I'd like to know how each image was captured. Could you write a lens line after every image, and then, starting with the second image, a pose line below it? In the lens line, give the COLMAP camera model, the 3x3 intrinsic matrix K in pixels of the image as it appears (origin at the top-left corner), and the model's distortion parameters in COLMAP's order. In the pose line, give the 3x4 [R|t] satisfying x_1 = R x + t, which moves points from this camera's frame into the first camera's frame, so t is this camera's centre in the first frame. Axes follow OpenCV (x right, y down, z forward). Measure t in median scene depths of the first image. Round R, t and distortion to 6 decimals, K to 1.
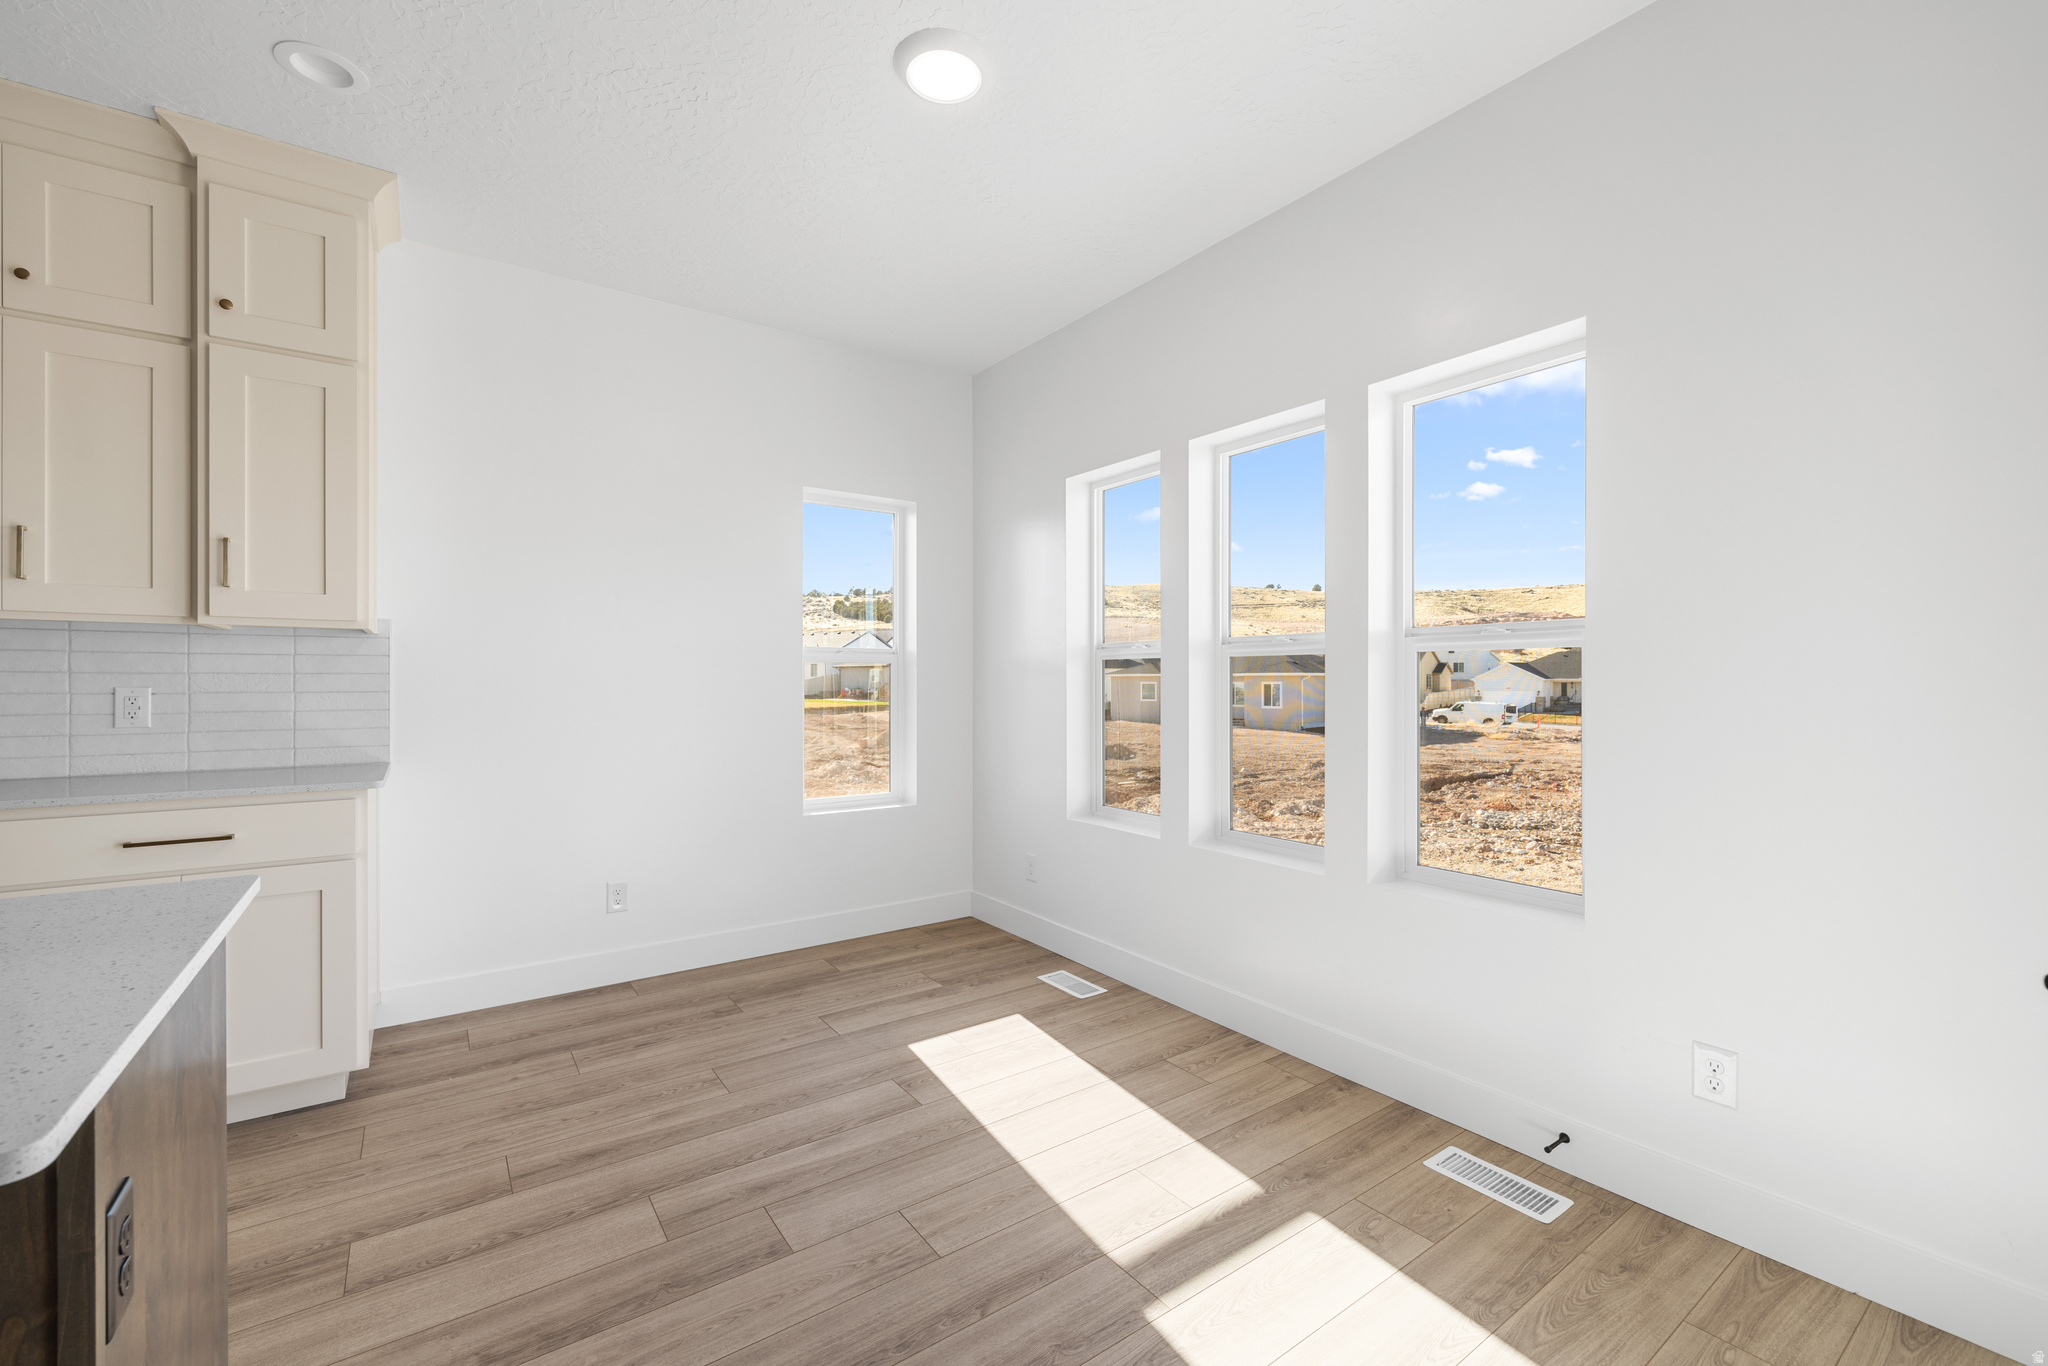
lens RADIAL K [[829.6, 0, 1024.0], [0, 829.6, 683.0], [0, 0, 1]] dist [-0.001053, -0.009056]
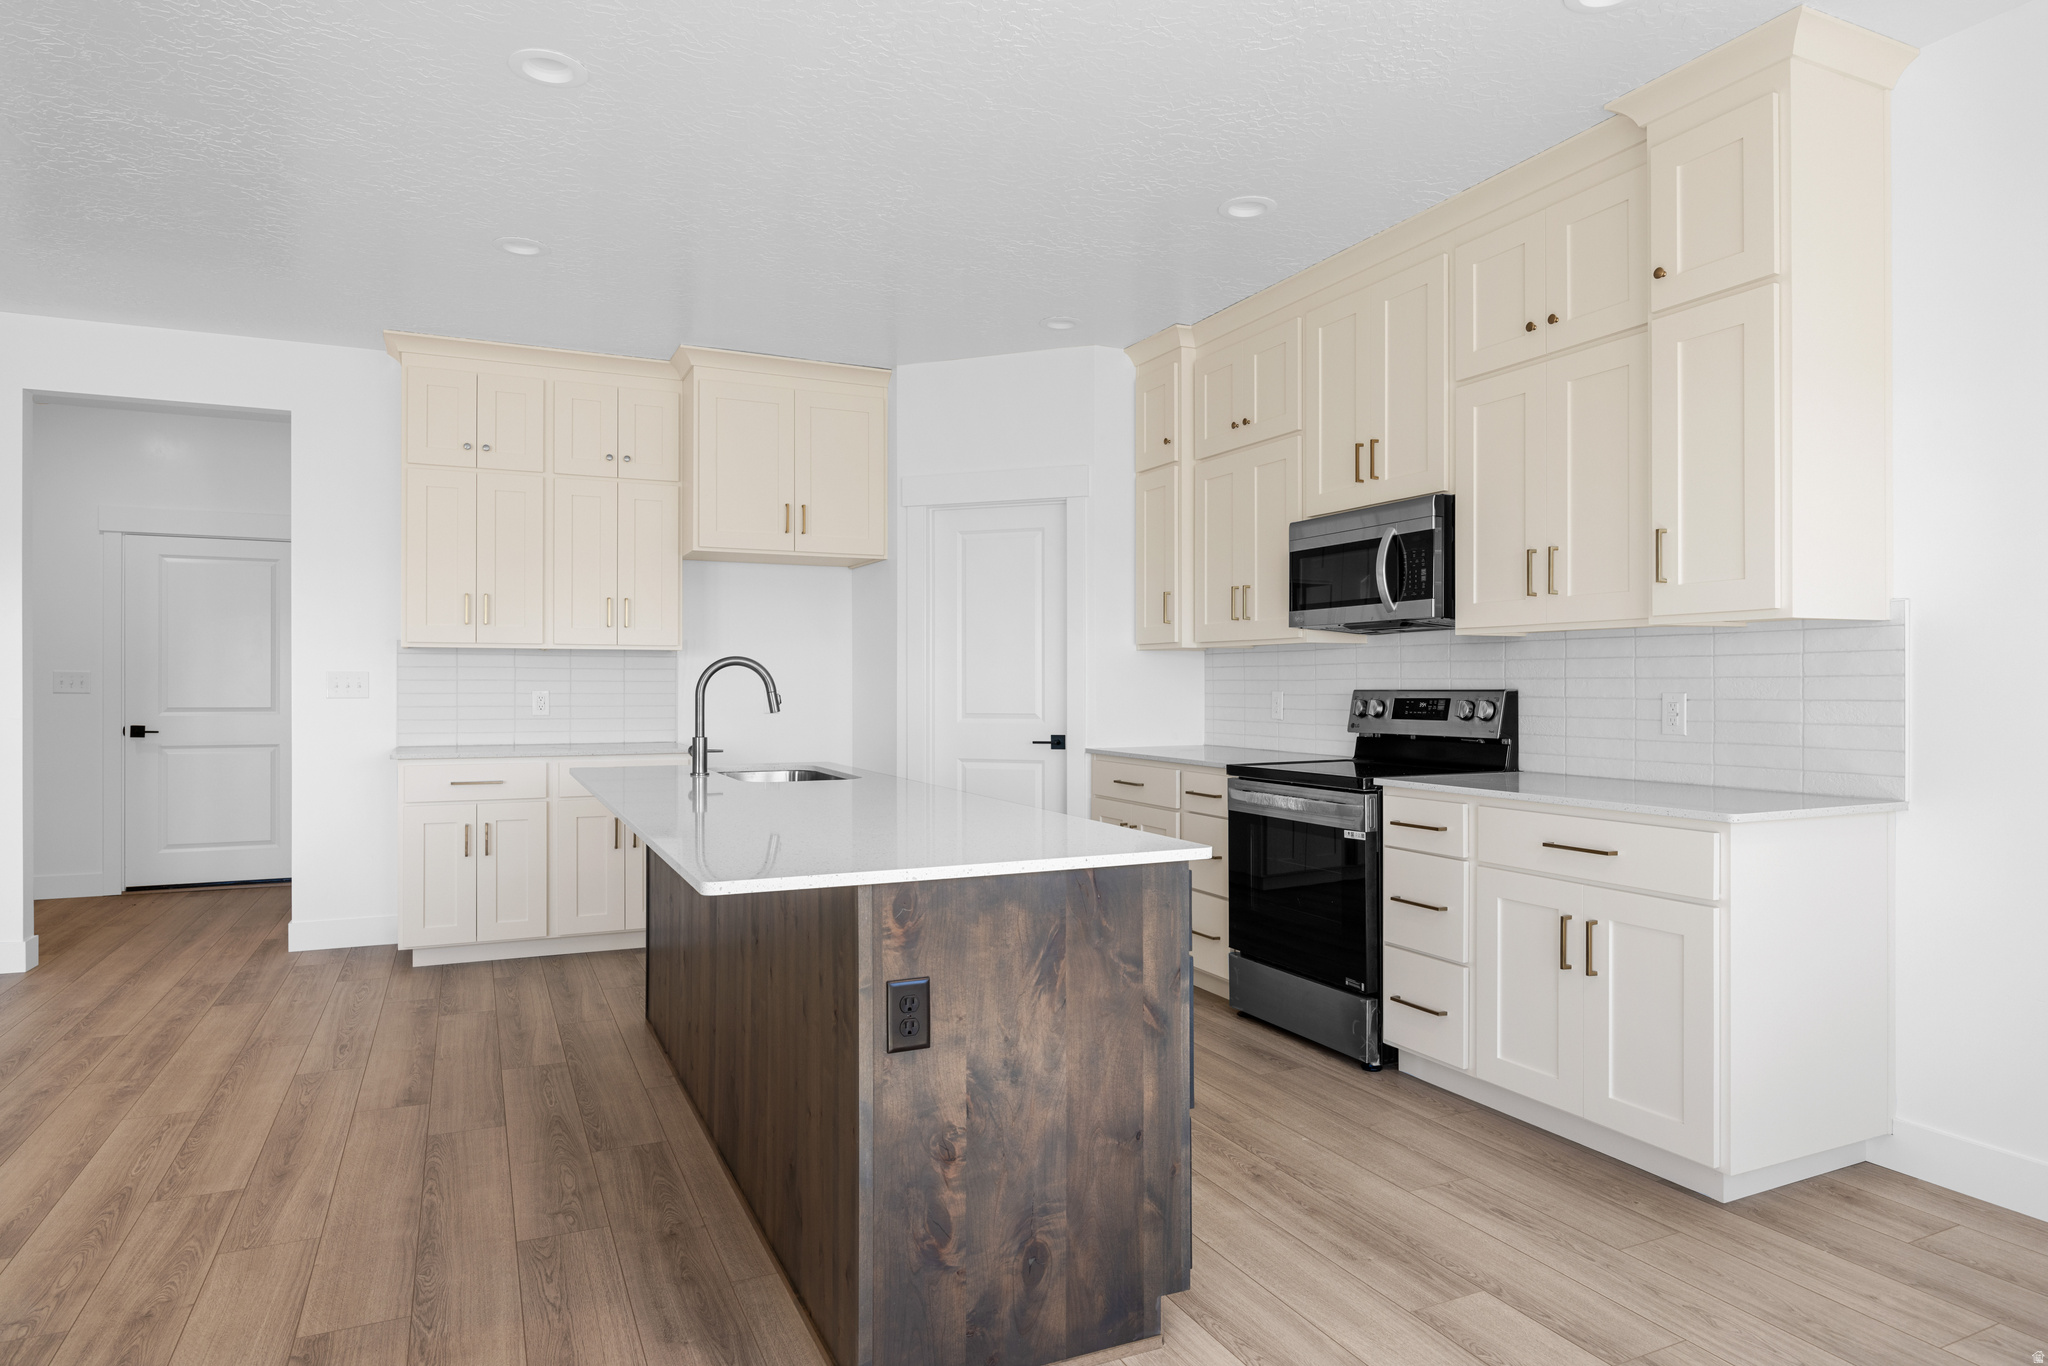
lens RADIAL K [[1196.8, 0, 1017.1], [0, 1196.8, 681.6], [0, 0, 1]] dist [-0.005904, 0.001395]
pose [[-0.184152, -0.000198, -0.982898, 0.456710], [0.004708, 0.999988, -0.001084, -0.010117], [0.982887, -0.004827, -0.184149, 0.538262]]
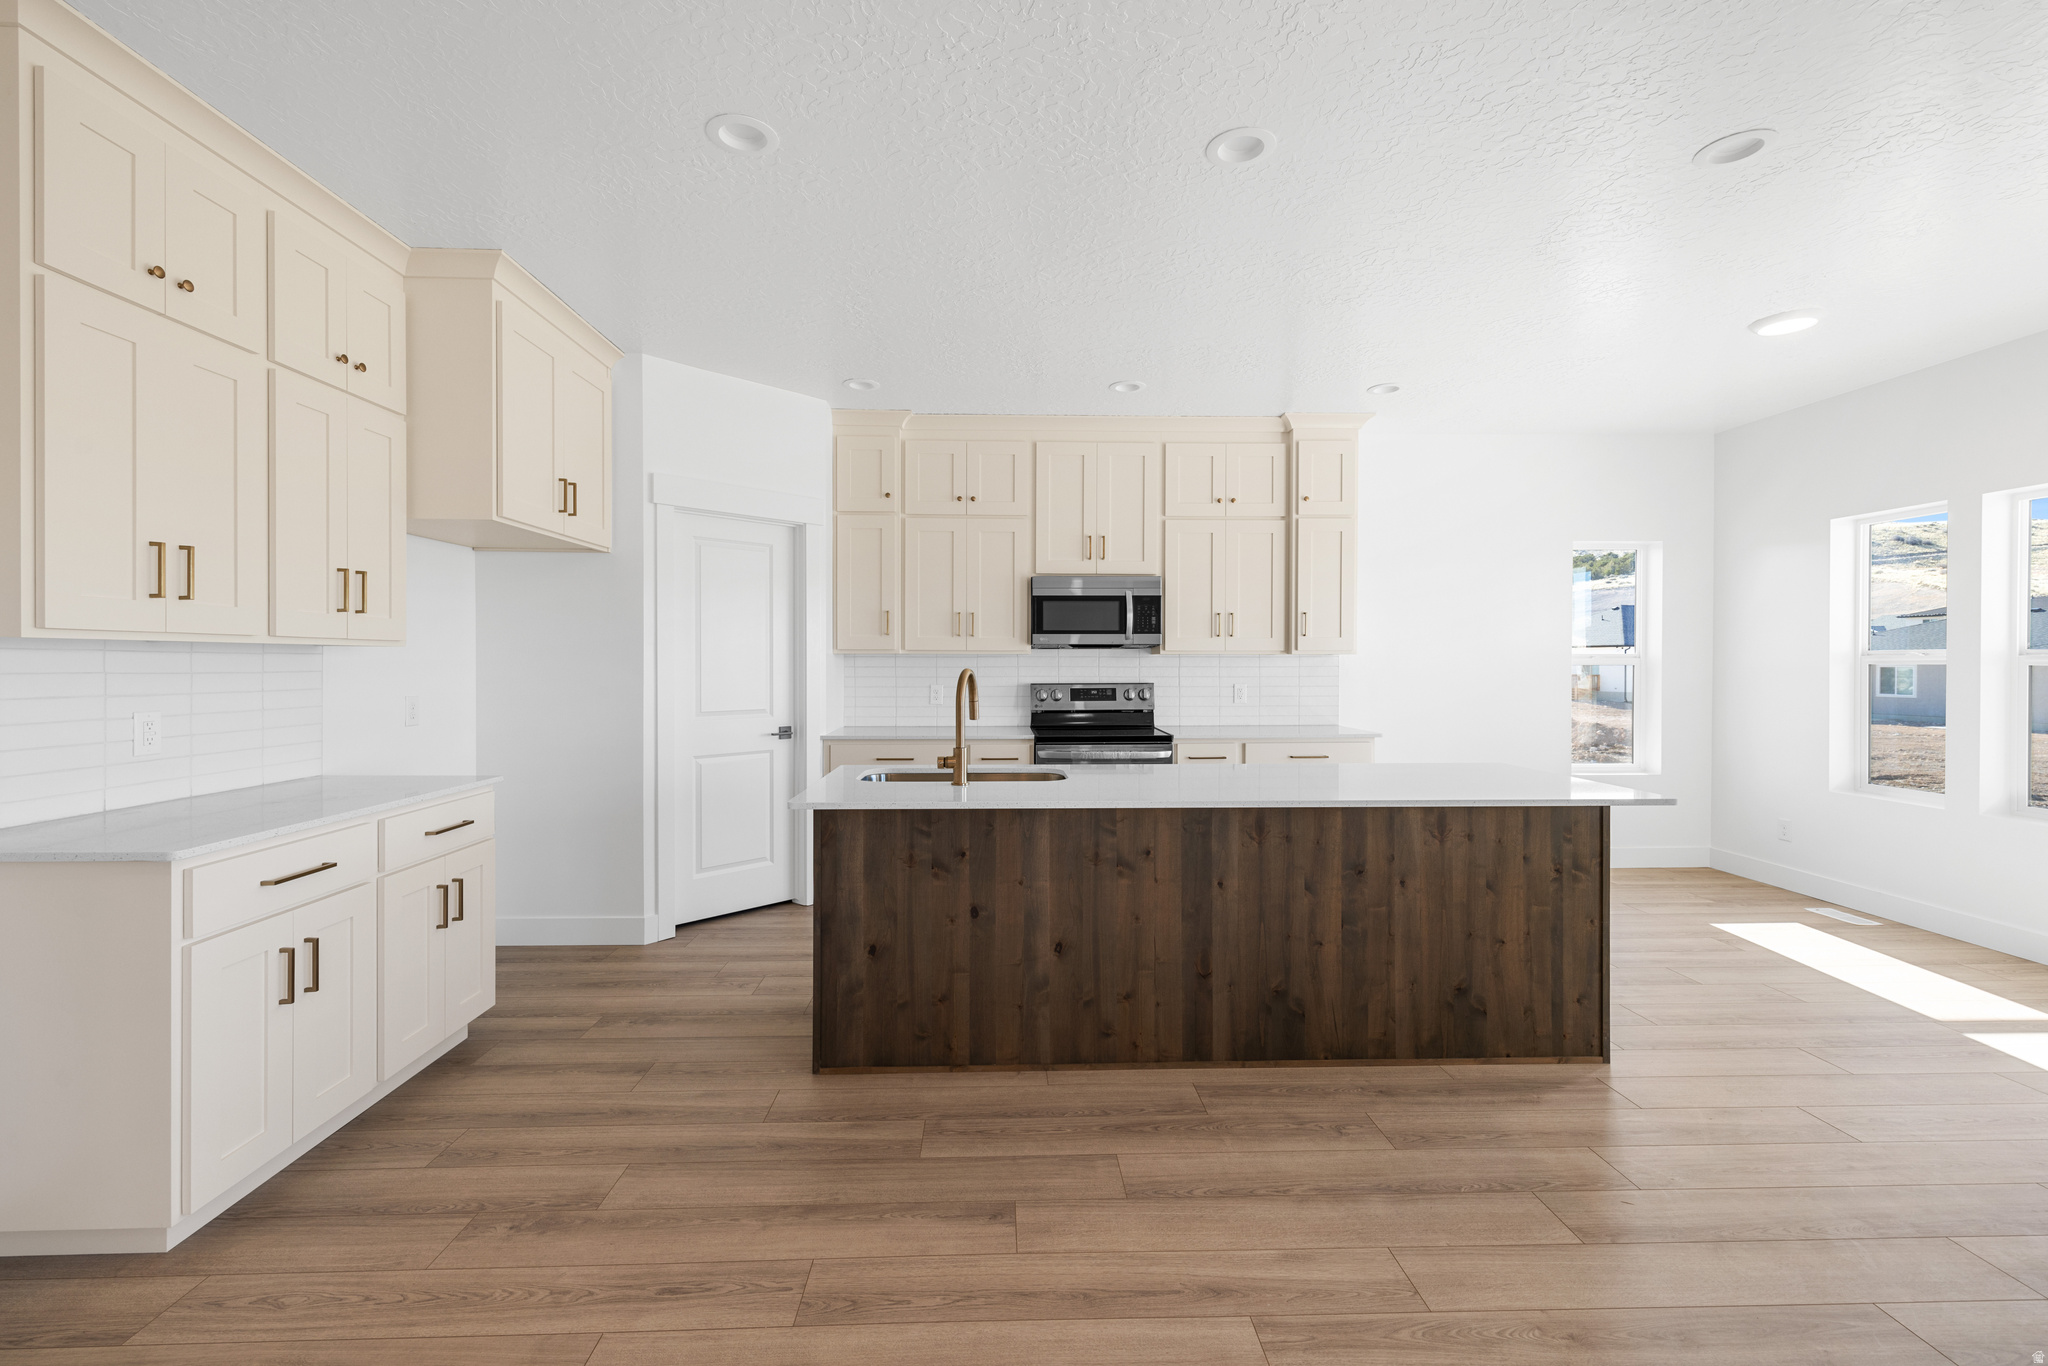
lens RADIAL K [[868.6, 0, 1028.5], [0, 868.6, 667.8], [0, 0, 1]] dist [0.017333, 0.000067]
pose [[0.834239, 0.004616, -0.551383, -0.347360], [0.001615, 0.999940, 0.010815, -0.062808], [0.551400, -0.009913, 0.834182, -1.204758]]
